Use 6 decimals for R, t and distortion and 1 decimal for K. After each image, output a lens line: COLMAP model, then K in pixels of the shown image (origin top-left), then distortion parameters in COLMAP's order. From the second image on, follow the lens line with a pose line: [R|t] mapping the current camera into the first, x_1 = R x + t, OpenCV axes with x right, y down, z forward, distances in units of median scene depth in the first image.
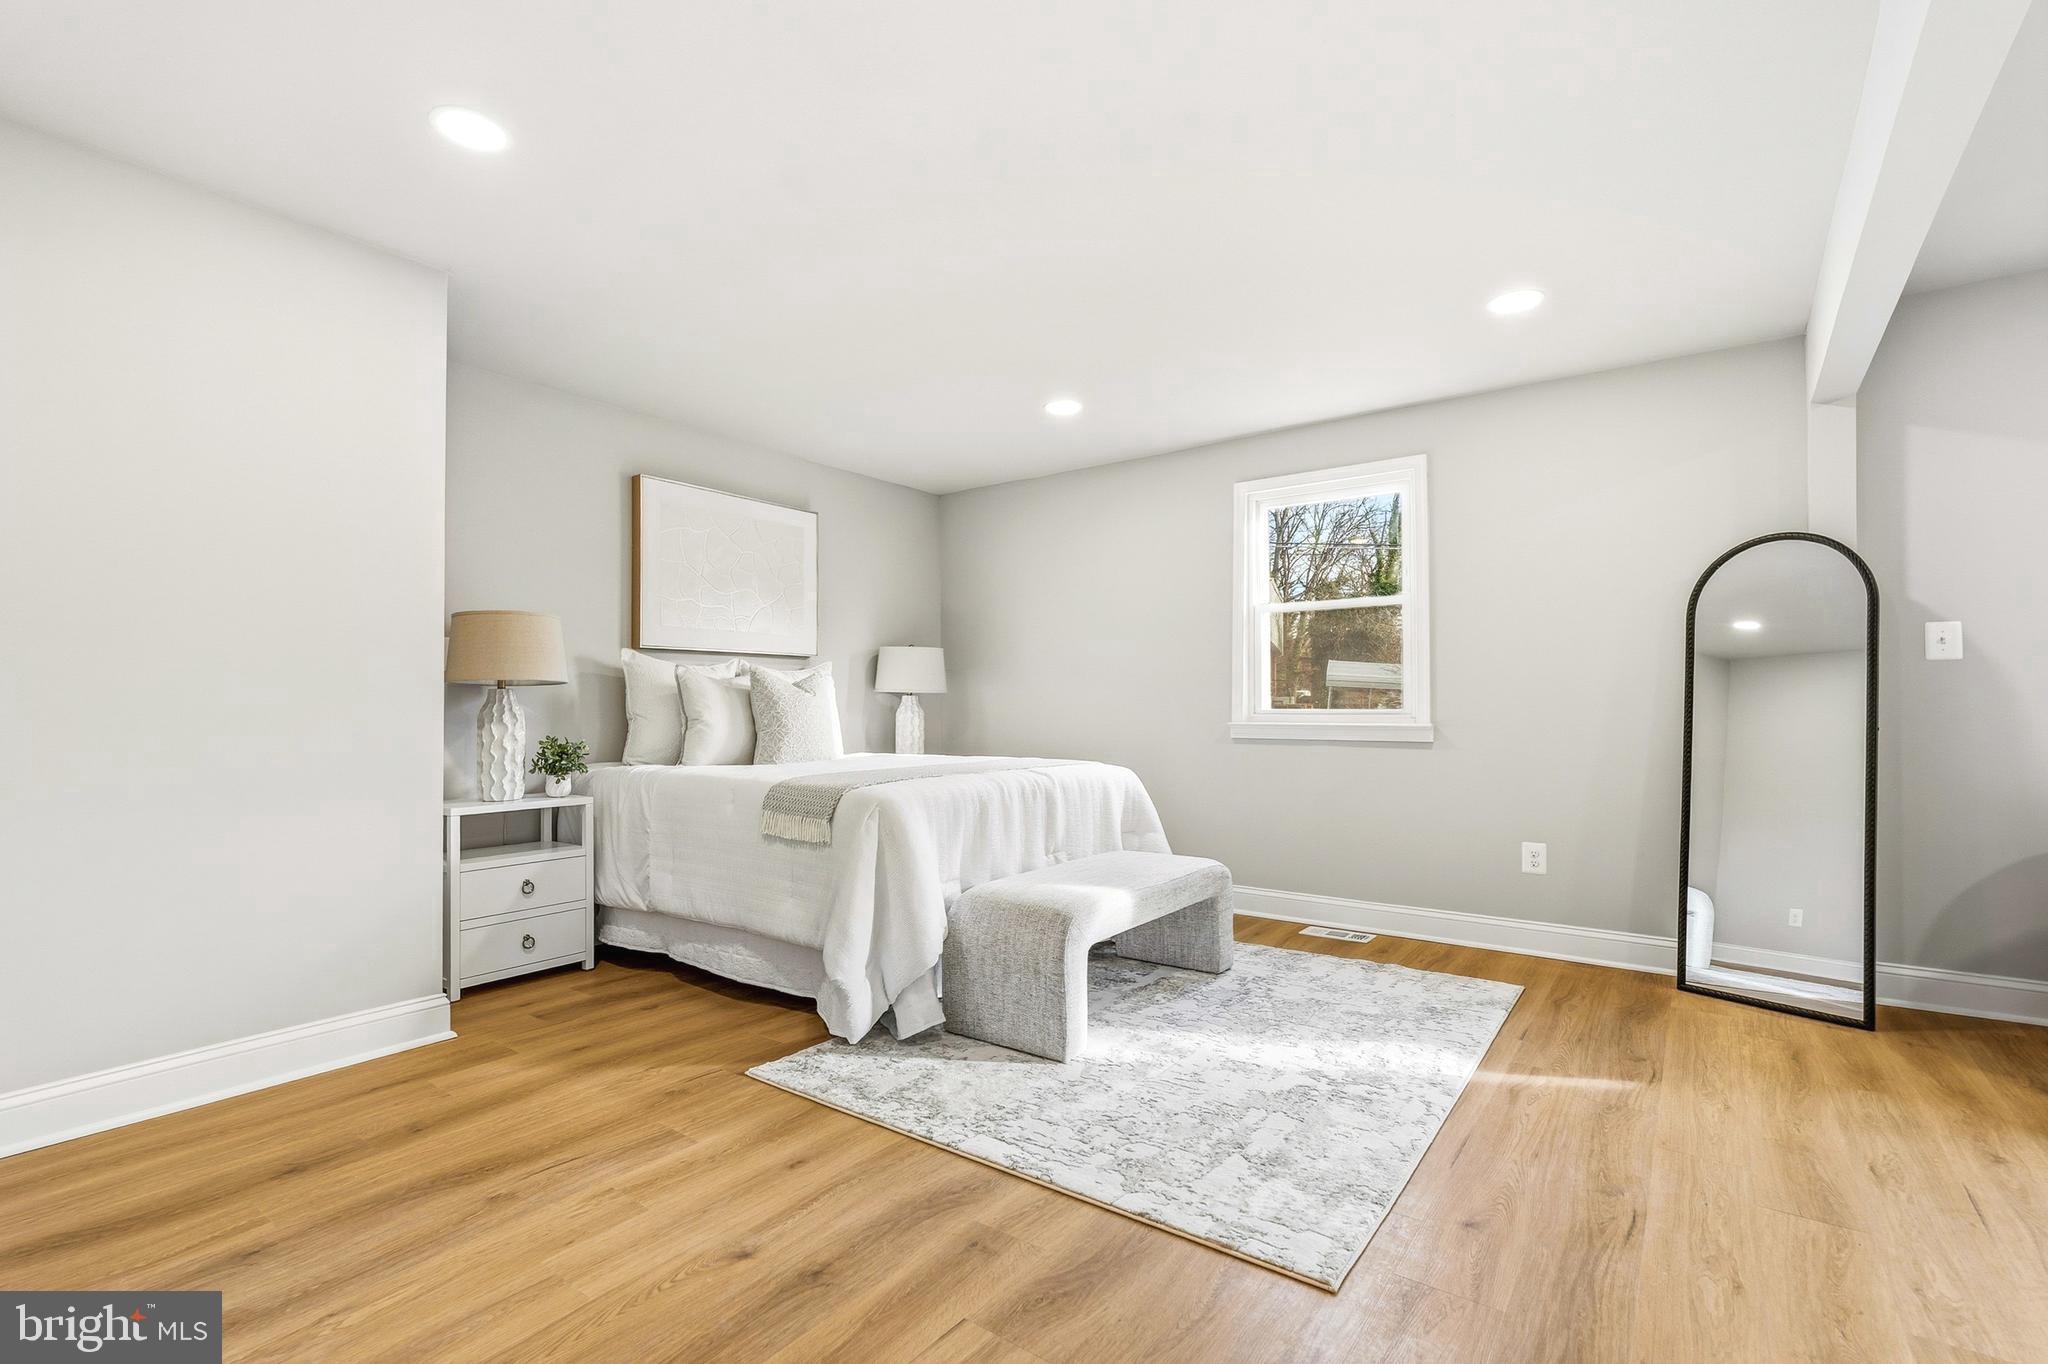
lens RADIAL K [[920.0, 0, 1060.3], [0, 920.0, 706.9], [0, 0, 1]] dist [-0.004735, 0.002377]
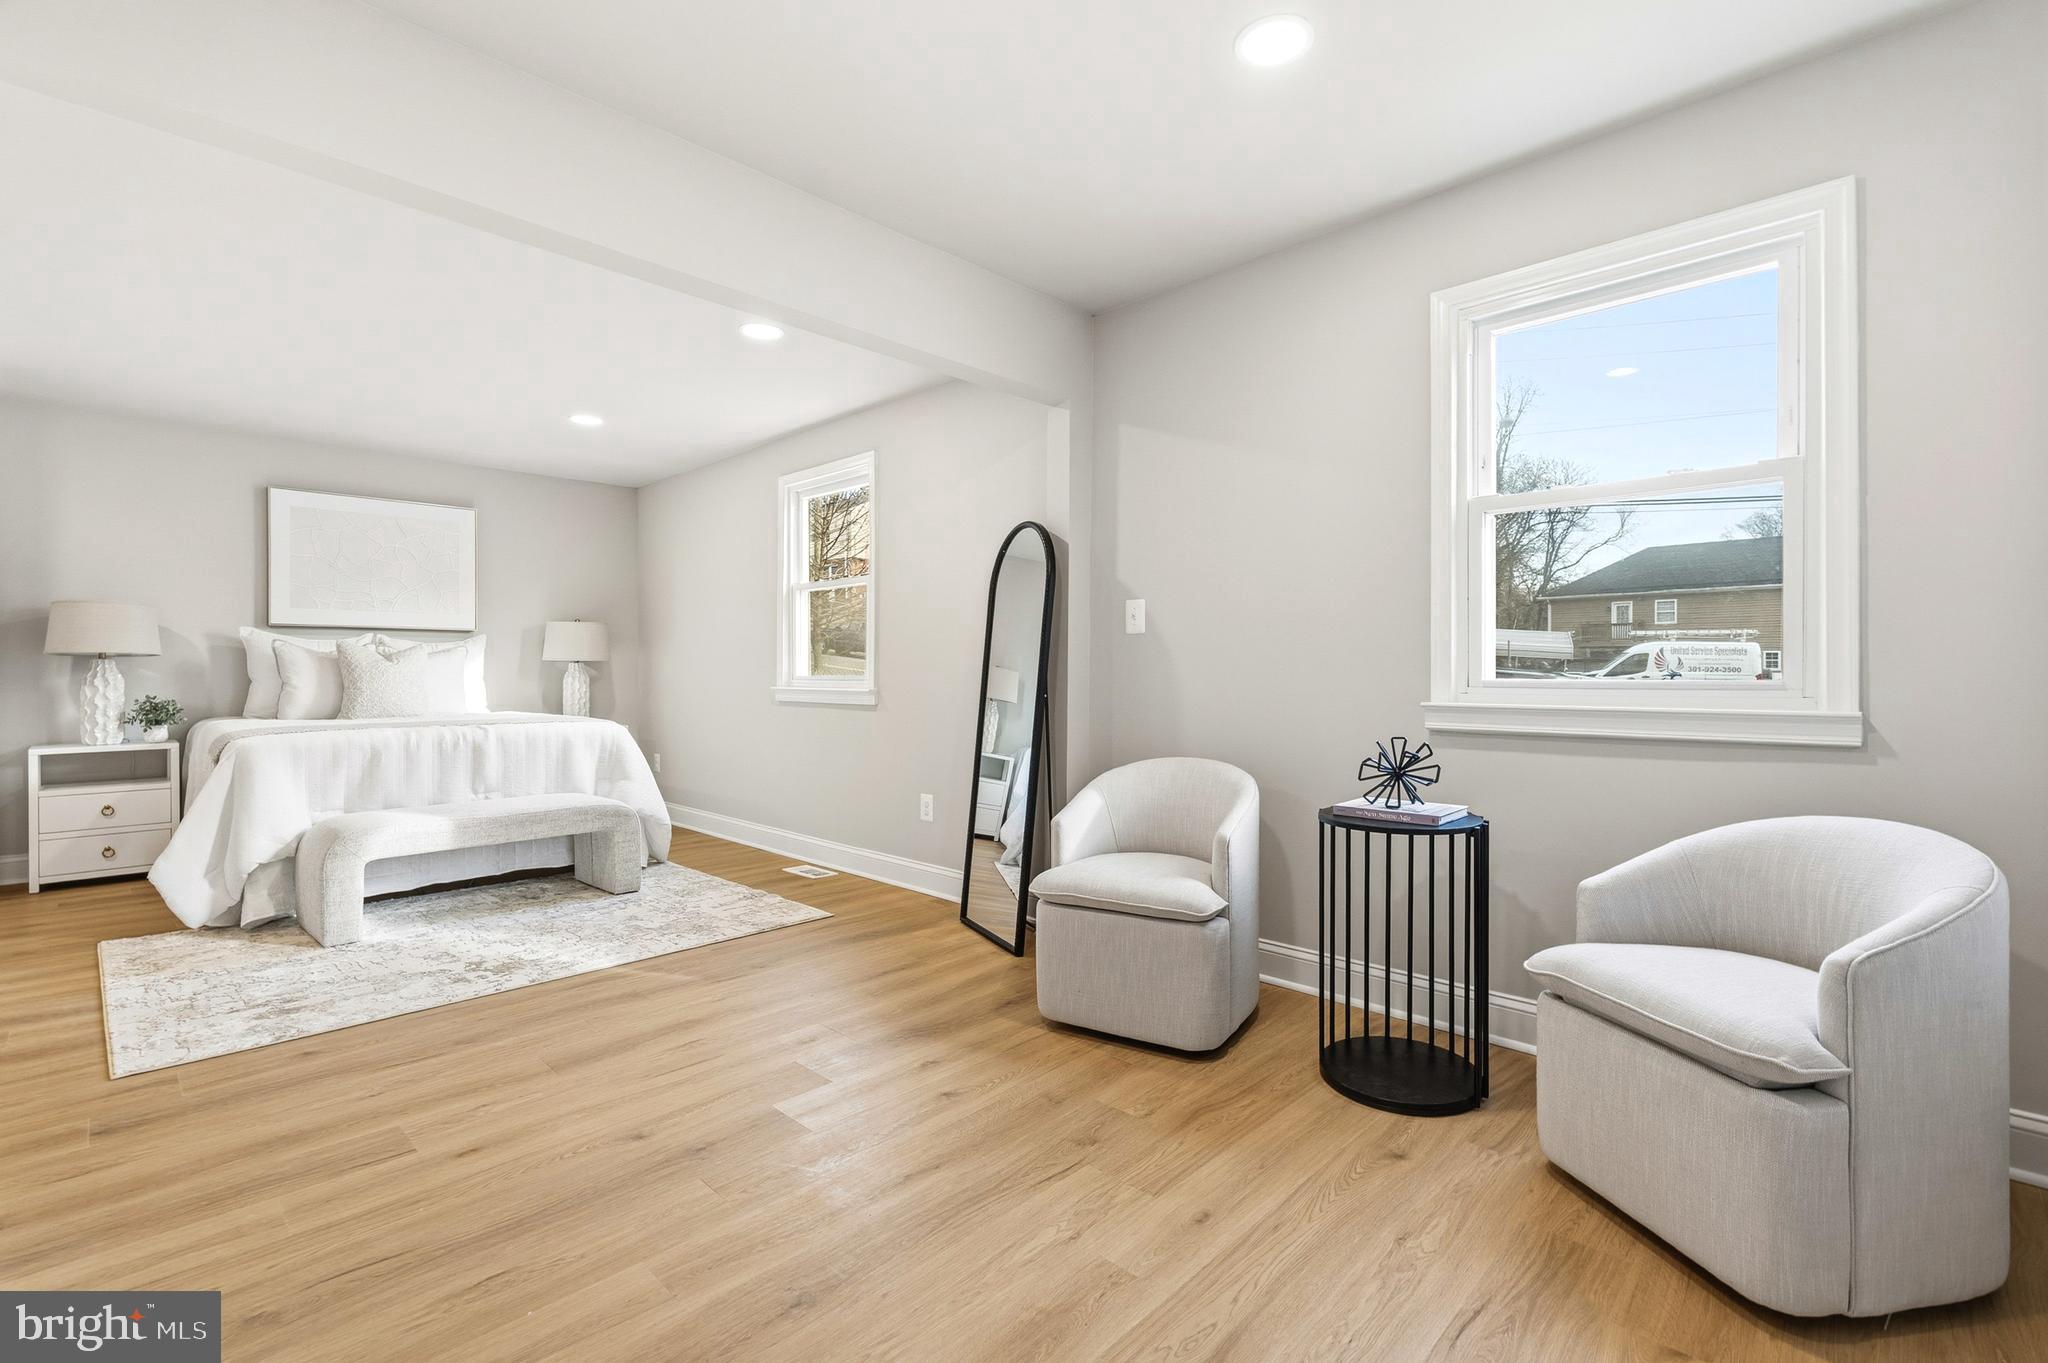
lens RADIAL K [[920.0, 0, 1043.4], [0, 920.0, 670.0], [0, 0, 1]] dist [-0.004735, 0.002377]
pose [[0.990544, 0.001104, -0.137192, 0.887958], [-0.000942, 0.999999, 0.001244, -0.007170], [0.137193, -0.001103, 0.990544, -0.110908]]
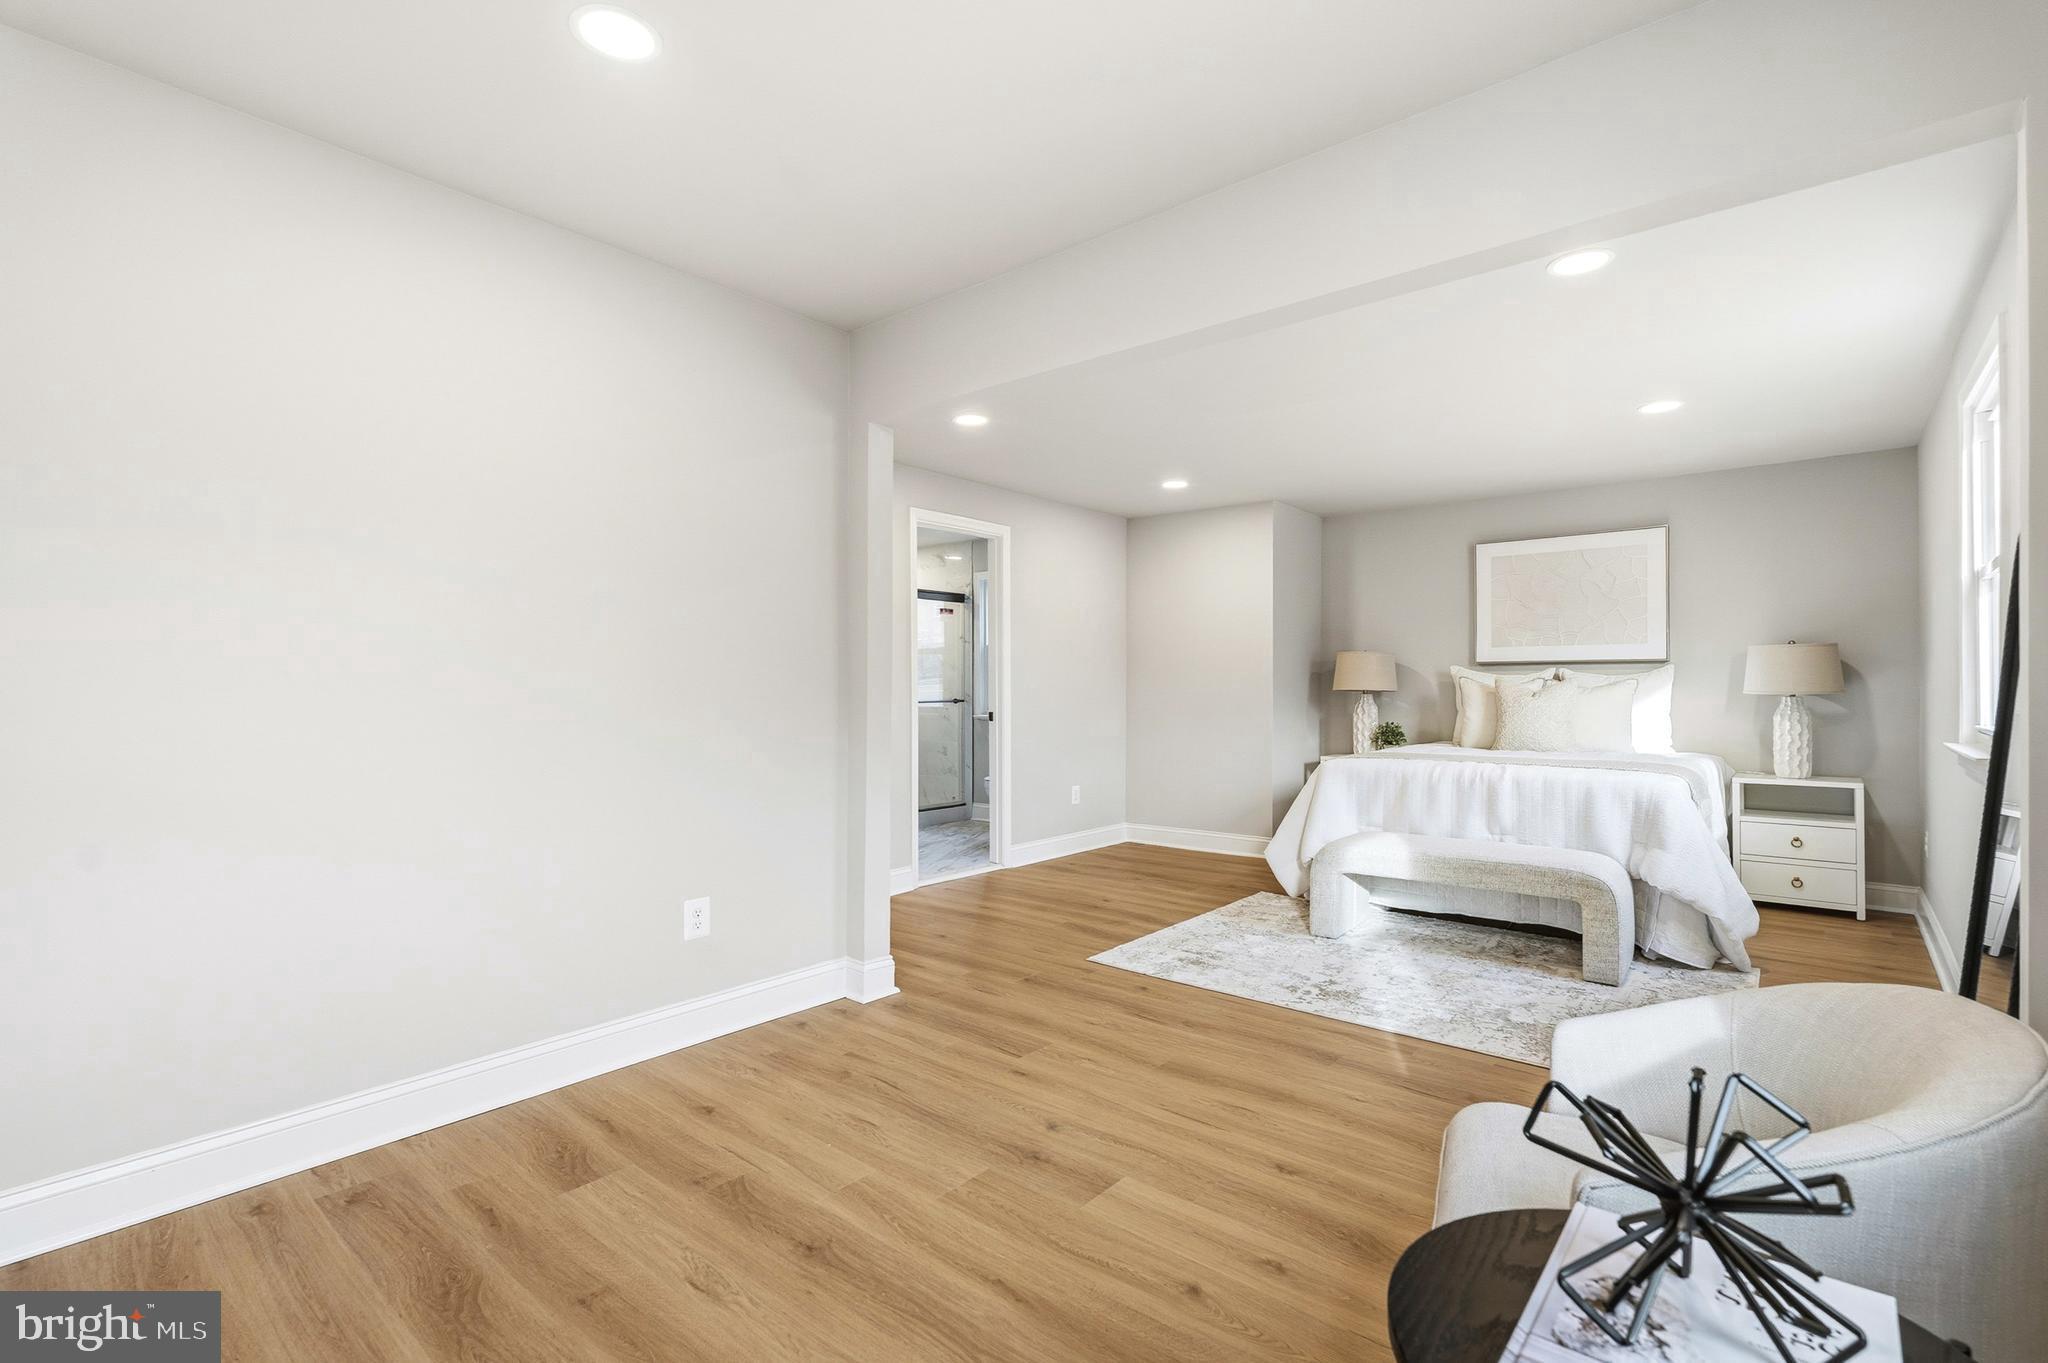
lens RADIAL K [[920.0, 0, 1000.2], [0, 920.0, 670.7], [0, 0, 1]] dist [-0.004735, 0.002377]
pose [[-0.094633, -0.016293, -0.995379, 1.242823], [0.003736, 0.999853, -0.016721, -0.038344], [0.995505, -0.005301, -0.094558, 0.455794]]
